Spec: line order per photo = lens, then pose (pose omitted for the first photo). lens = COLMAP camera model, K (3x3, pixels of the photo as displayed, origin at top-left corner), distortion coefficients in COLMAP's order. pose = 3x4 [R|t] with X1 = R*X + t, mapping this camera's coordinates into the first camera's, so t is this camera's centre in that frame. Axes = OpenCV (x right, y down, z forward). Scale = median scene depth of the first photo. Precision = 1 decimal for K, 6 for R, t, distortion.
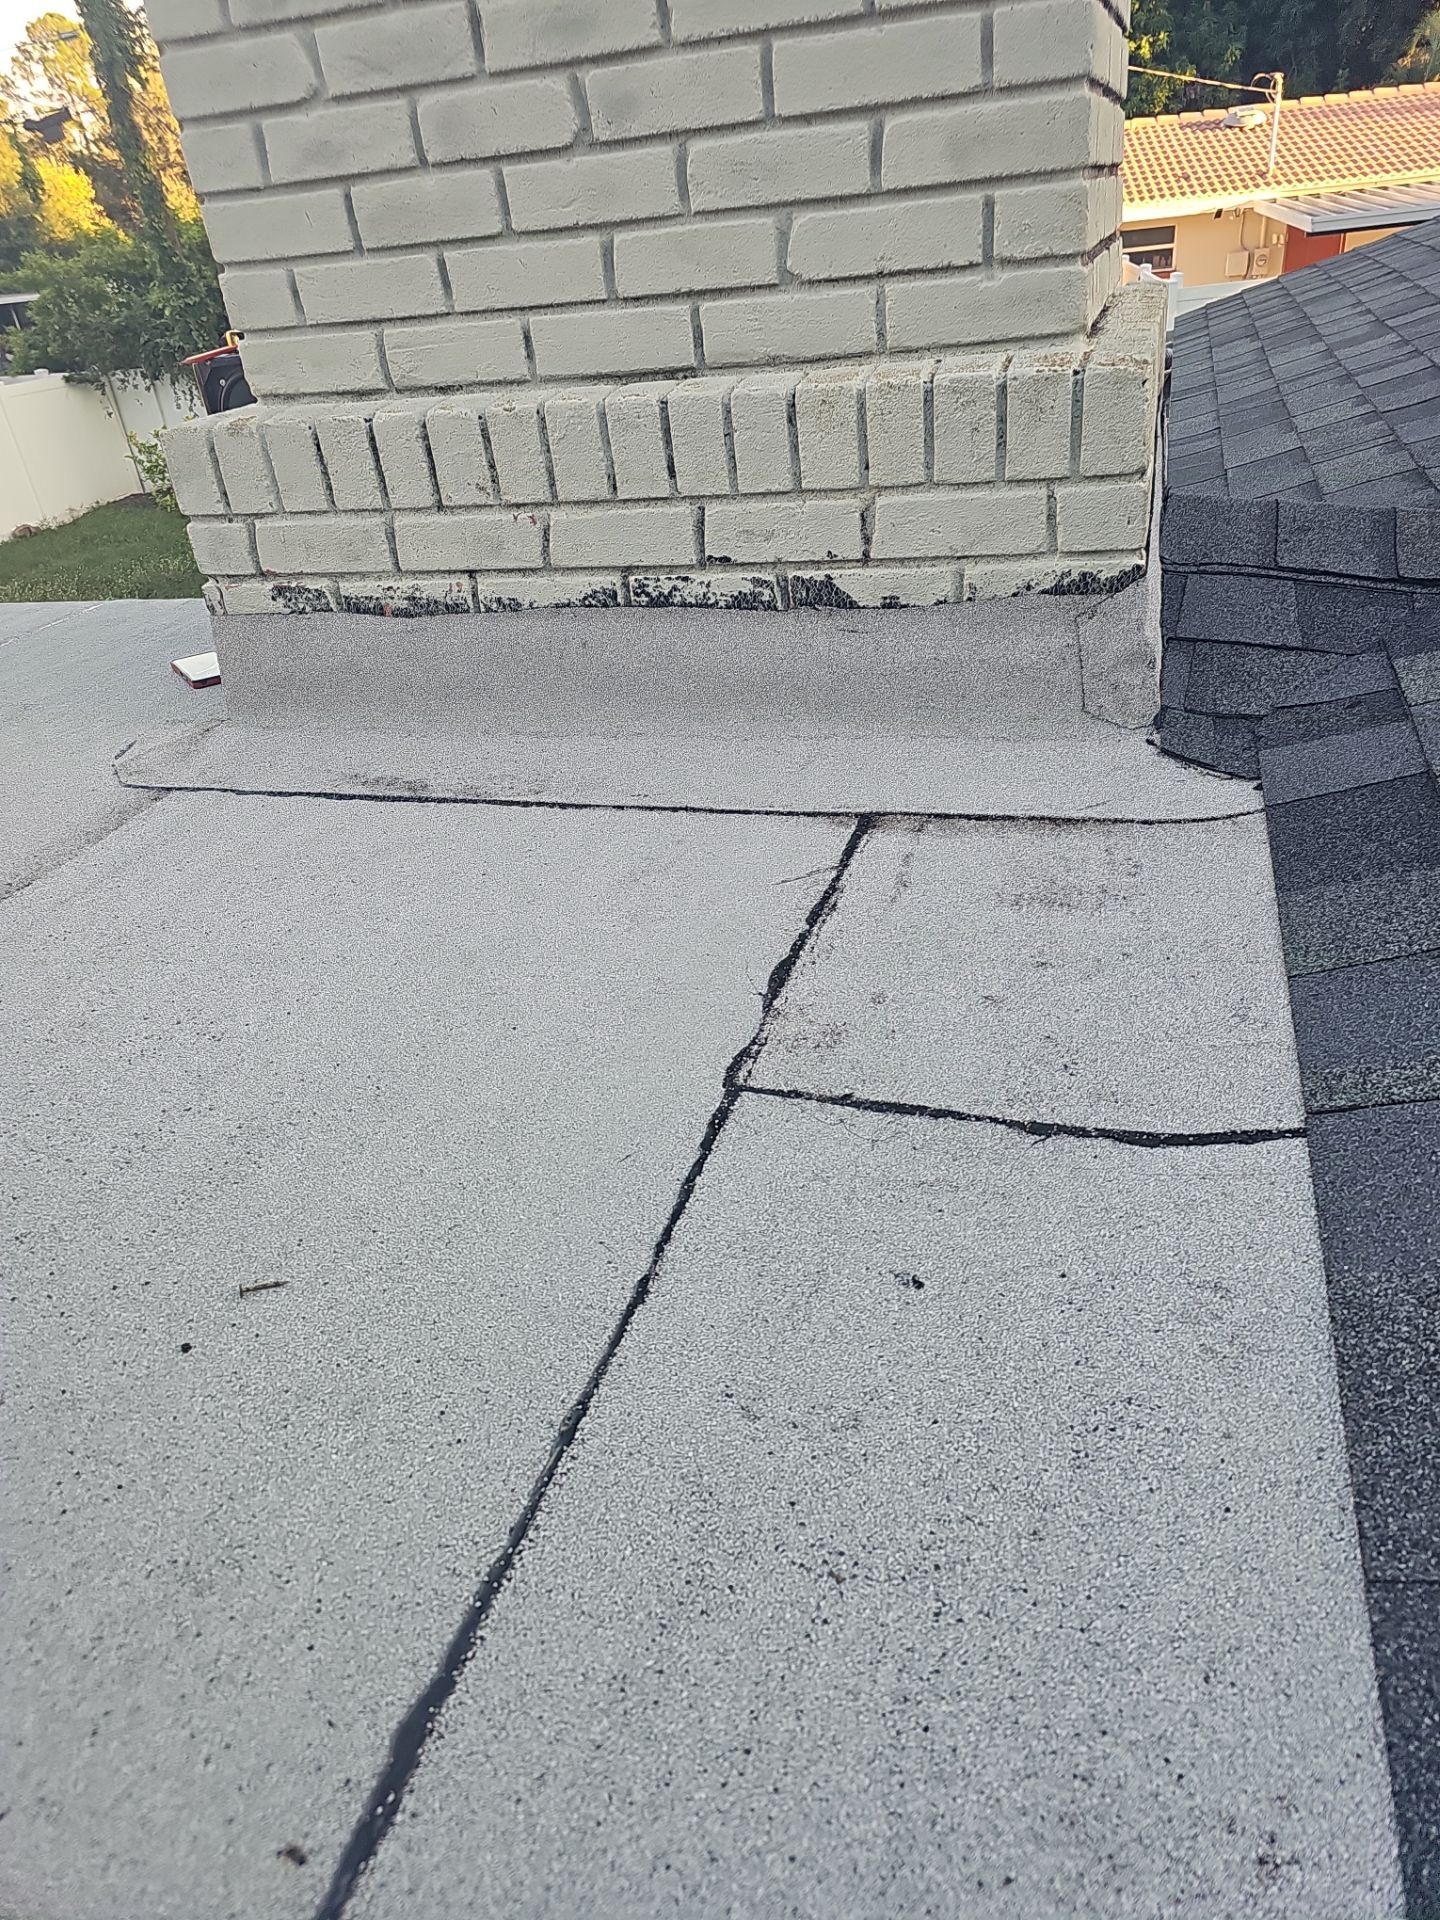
lens RADIAL K [[1270.1, 0, 717.7], [0, 1270.1, 954.4], [0, 0, 1]] dist [0.063936, -0.058156]
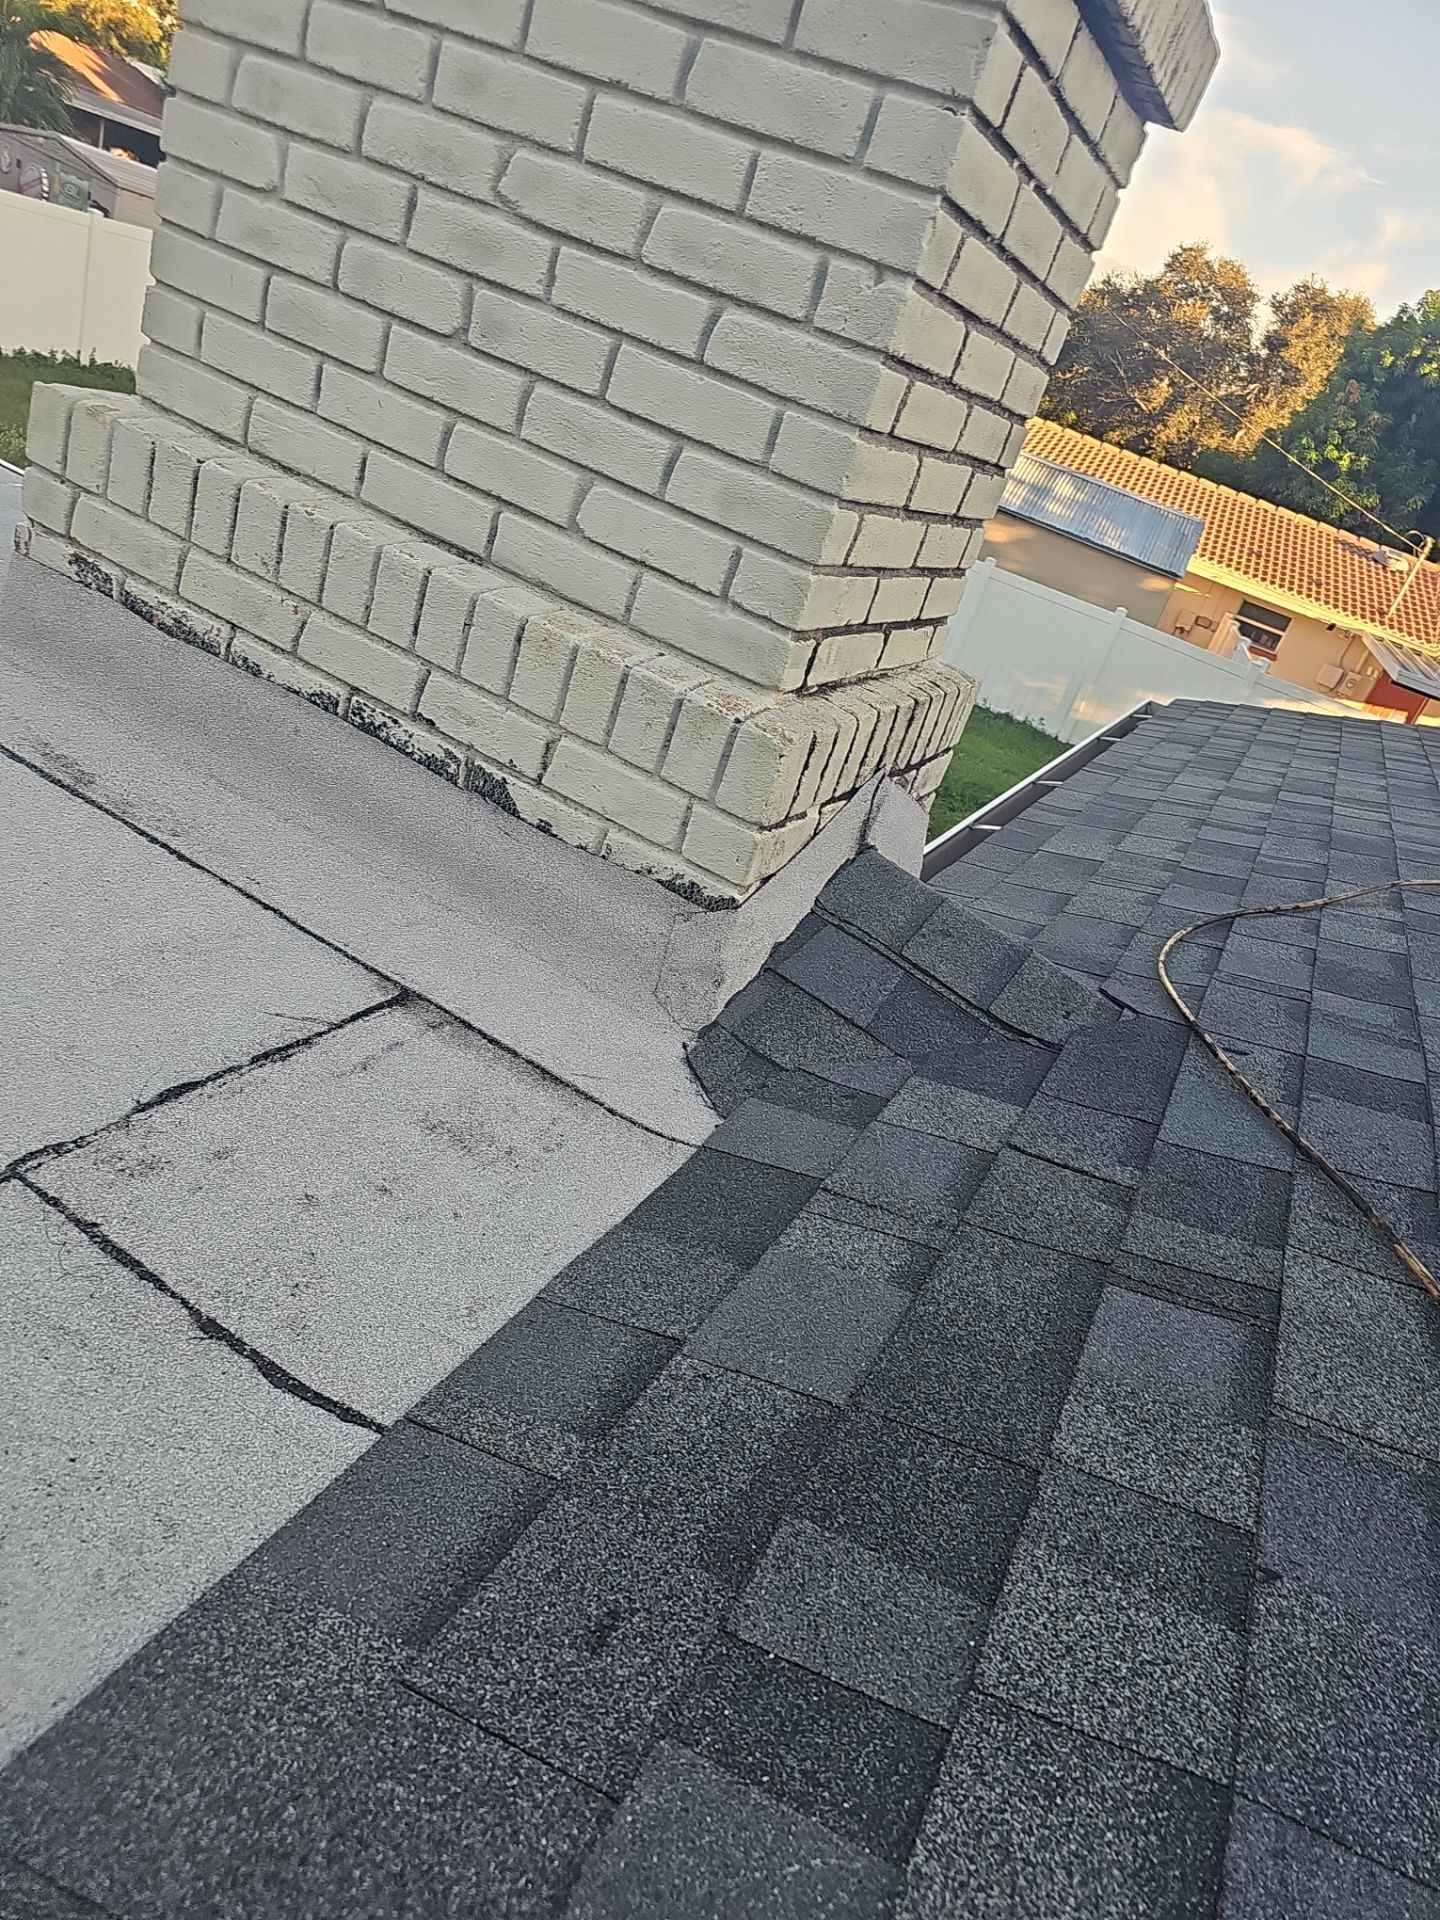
lens RADIAL K [[1254.6, 0, 719.3], [0, 1254.6, 970.0], [0, 0, 1]] dist [0.057027, -0.066492]
pose [[0.897423, 0.440146, 0.030047, 0.283528], [-0.436922, 0.896147, -0.077584, -0.143981], [-0.061075, 0.056498, 0.996533, -0.068220]]
